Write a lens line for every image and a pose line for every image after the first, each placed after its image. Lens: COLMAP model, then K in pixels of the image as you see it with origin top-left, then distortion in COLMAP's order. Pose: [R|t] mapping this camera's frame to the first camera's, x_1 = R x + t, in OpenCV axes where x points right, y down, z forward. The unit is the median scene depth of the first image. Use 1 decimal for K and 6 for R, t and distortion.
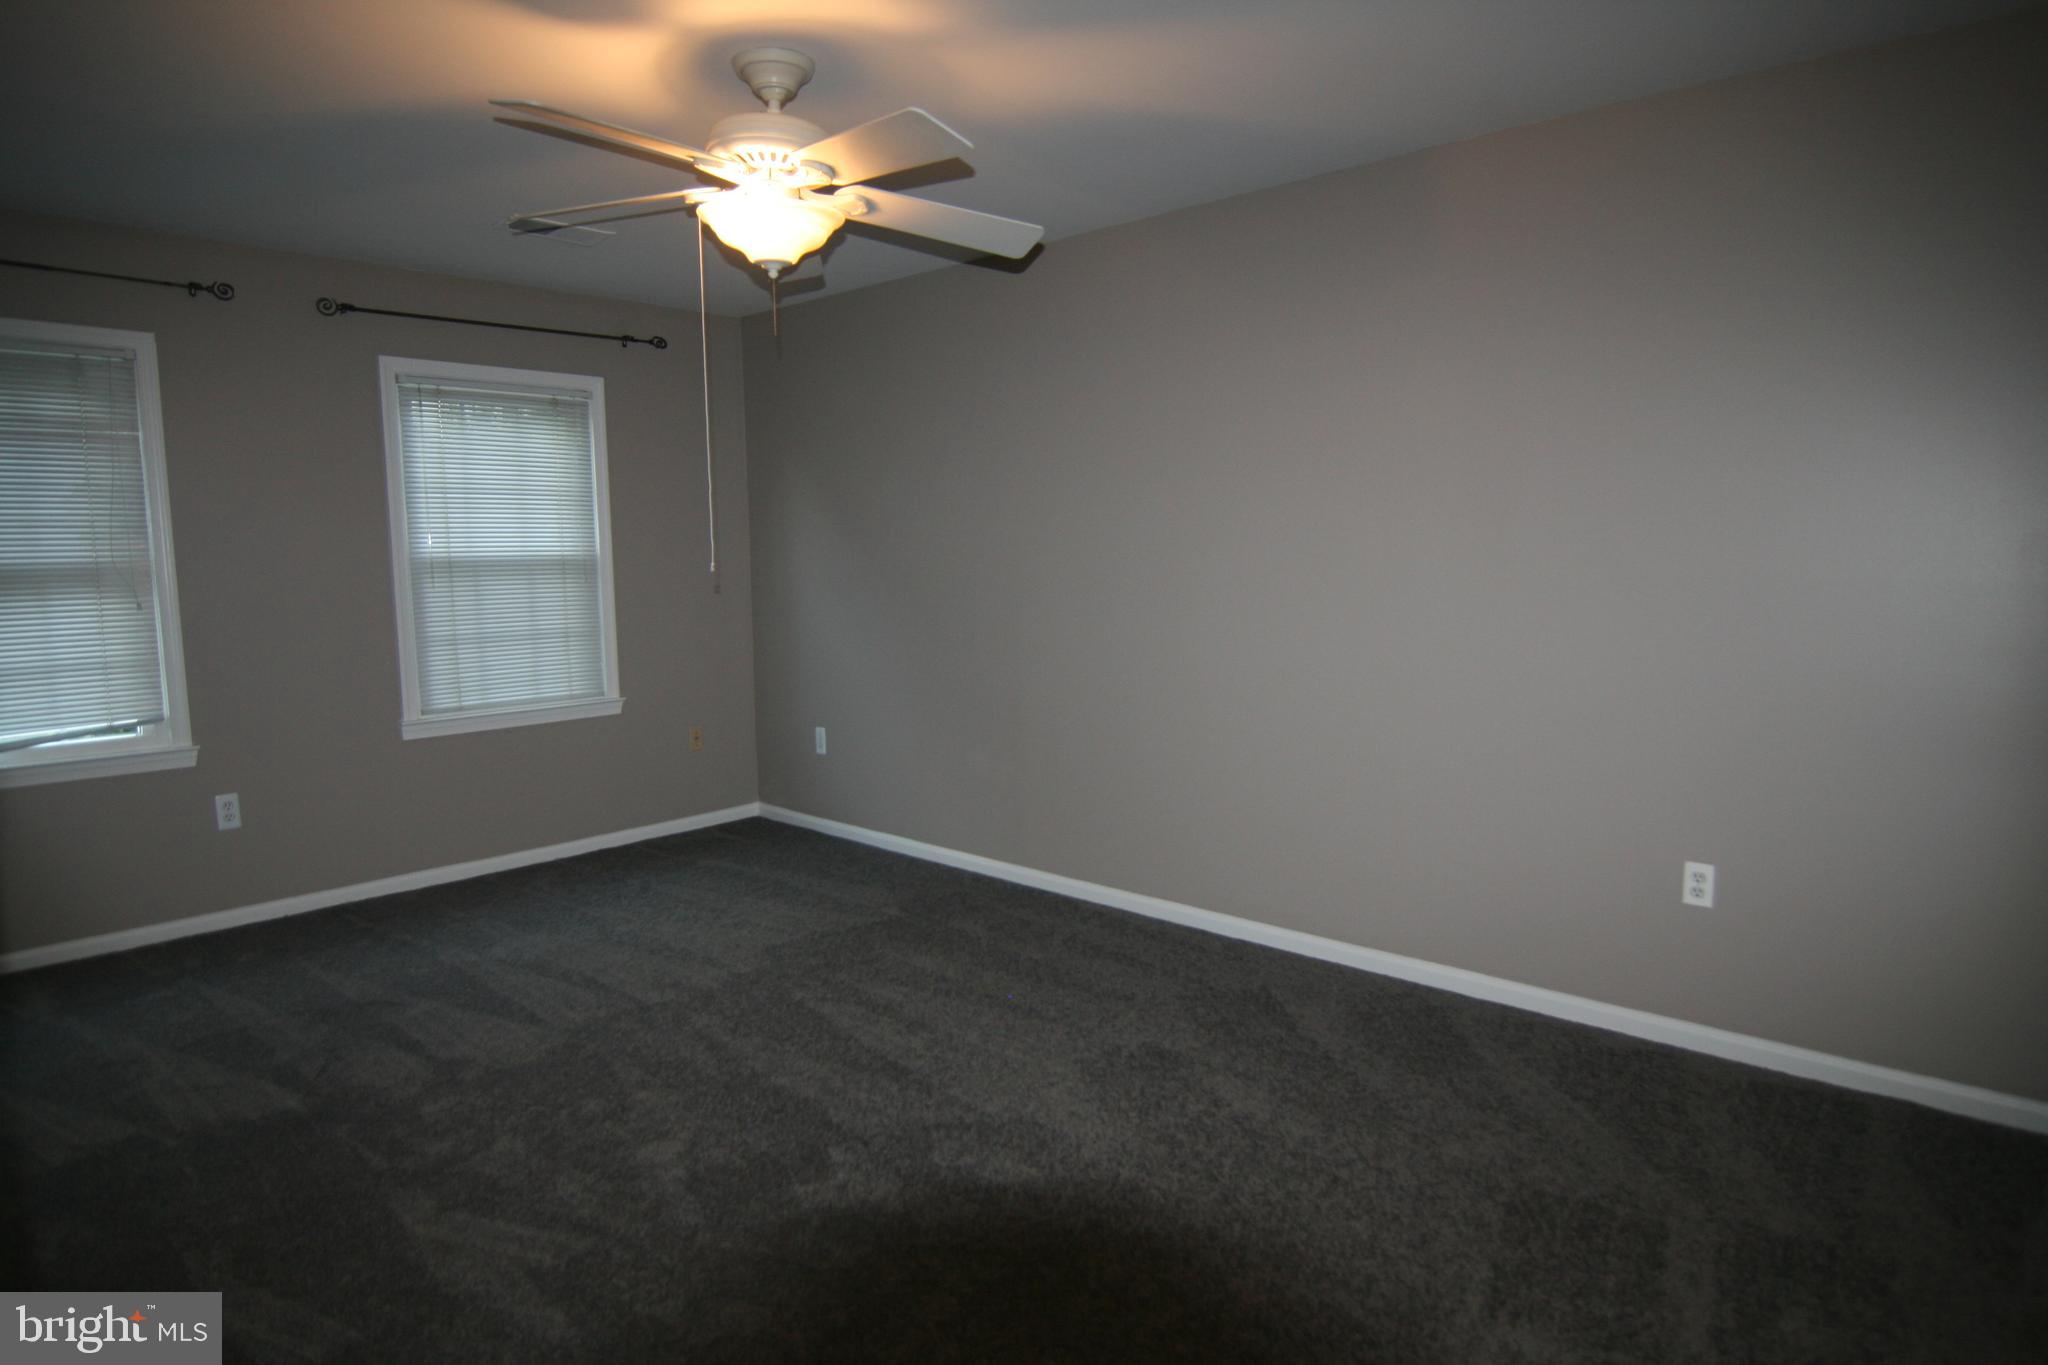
lens RADIAL K [[1160.9, 0, 991.4], [0, 1160.9, 686.4], [0, 0, 1]] dist [-0.011964, -0.009627]
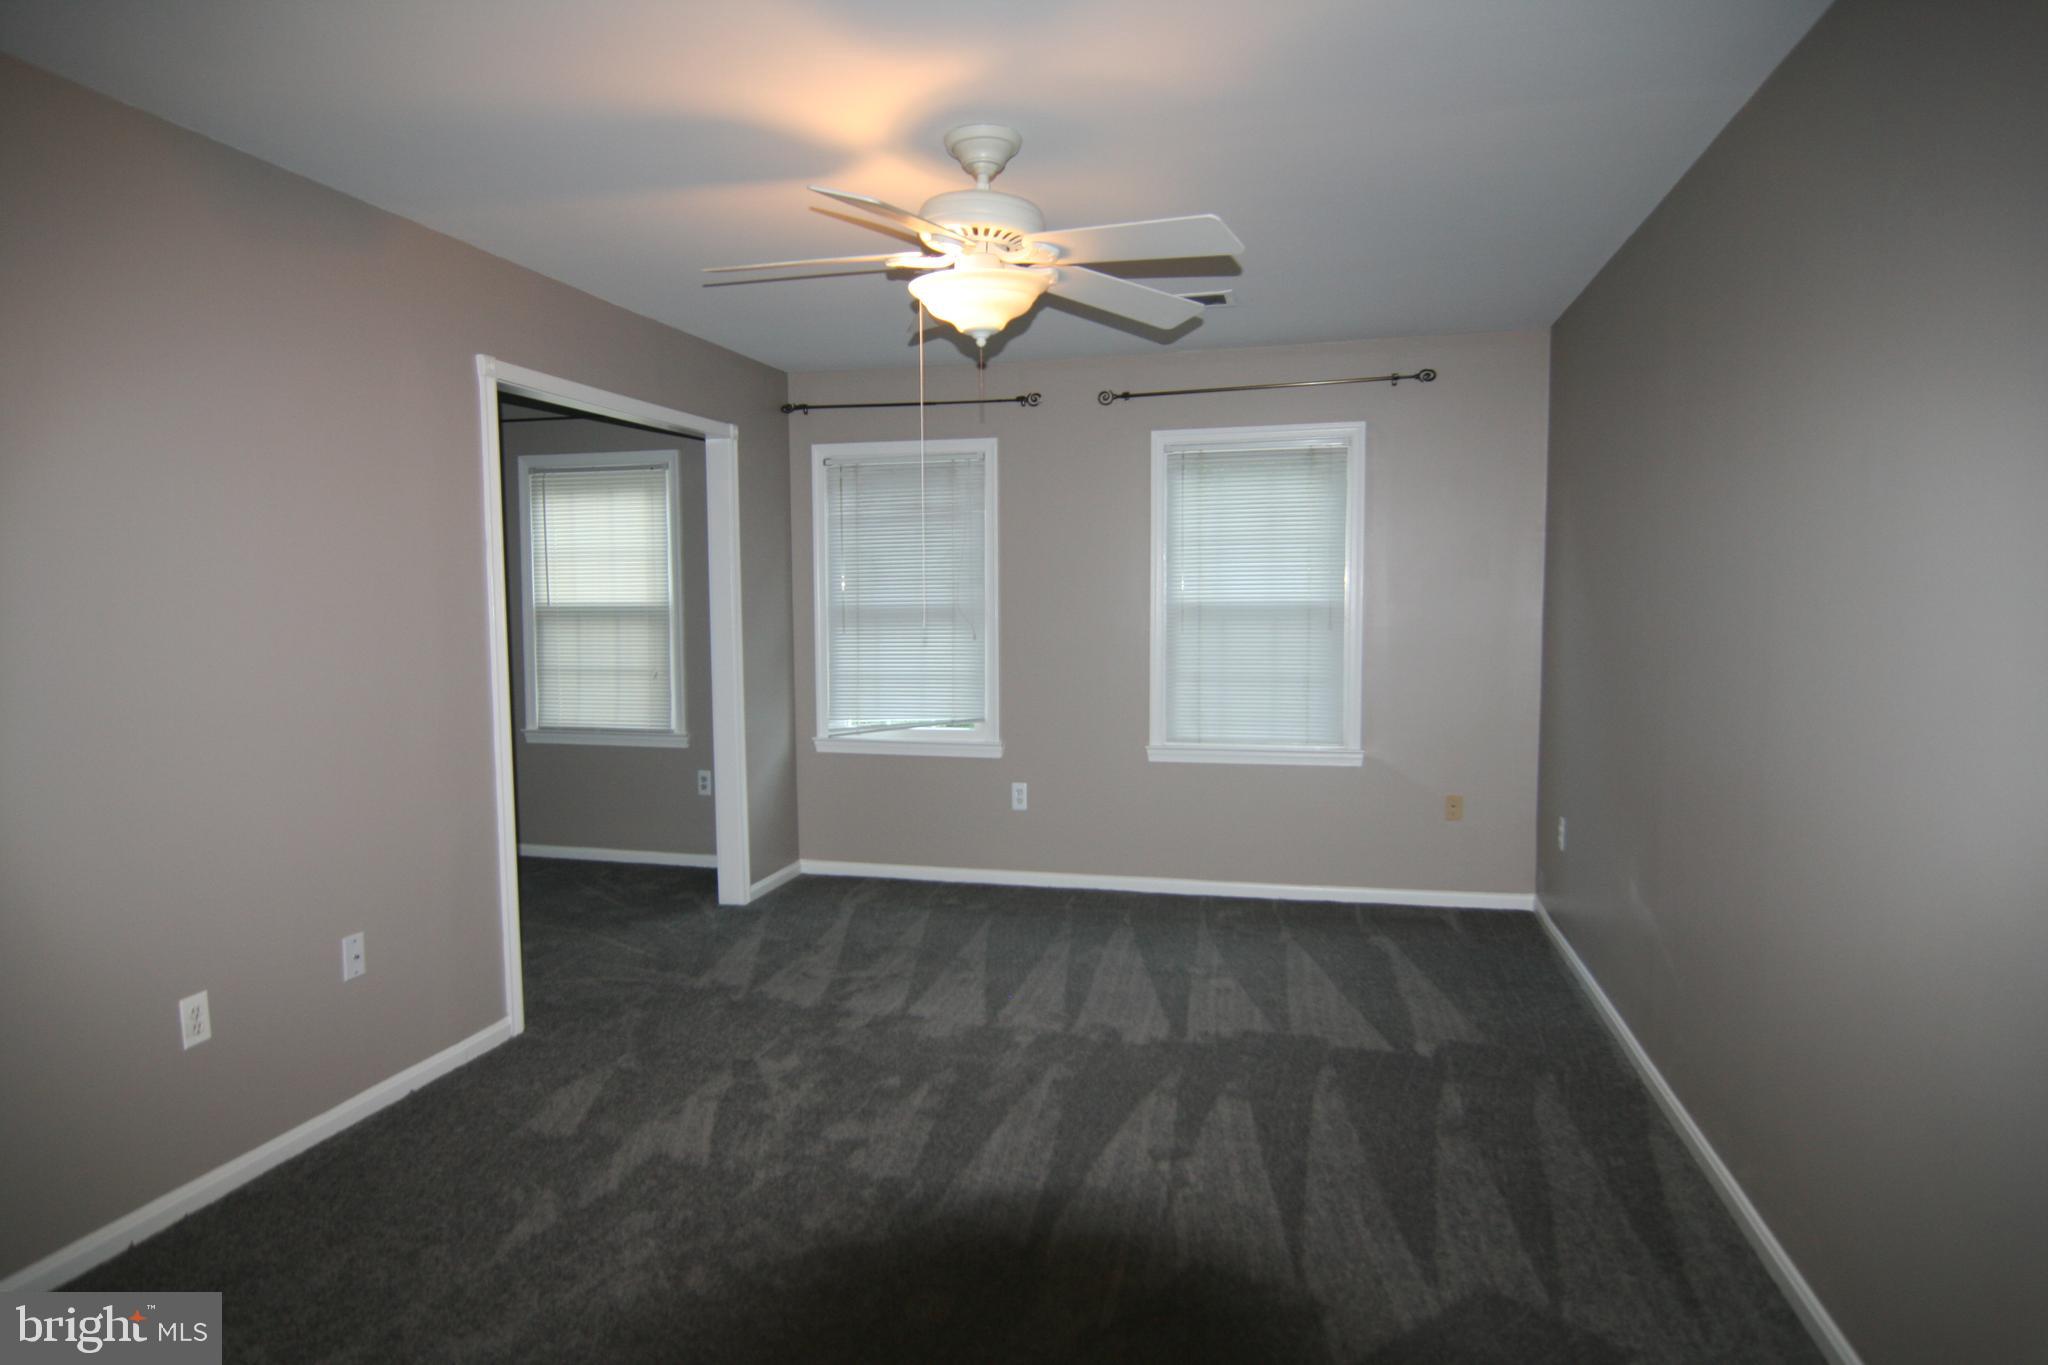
lens RADIAL K [[1160.9, 0, 1001.5], [0, 1160.9, 656.3], [0, 0, 1]] dist [-0.011964, -0.009627]
pose [[0.479956, 0.049075, -0.875919, 0.478563], [-0.101422, 0.994843, 0.000164, -0.047781], [0.871410, 0.088759, 0.482459, 0.347112]]
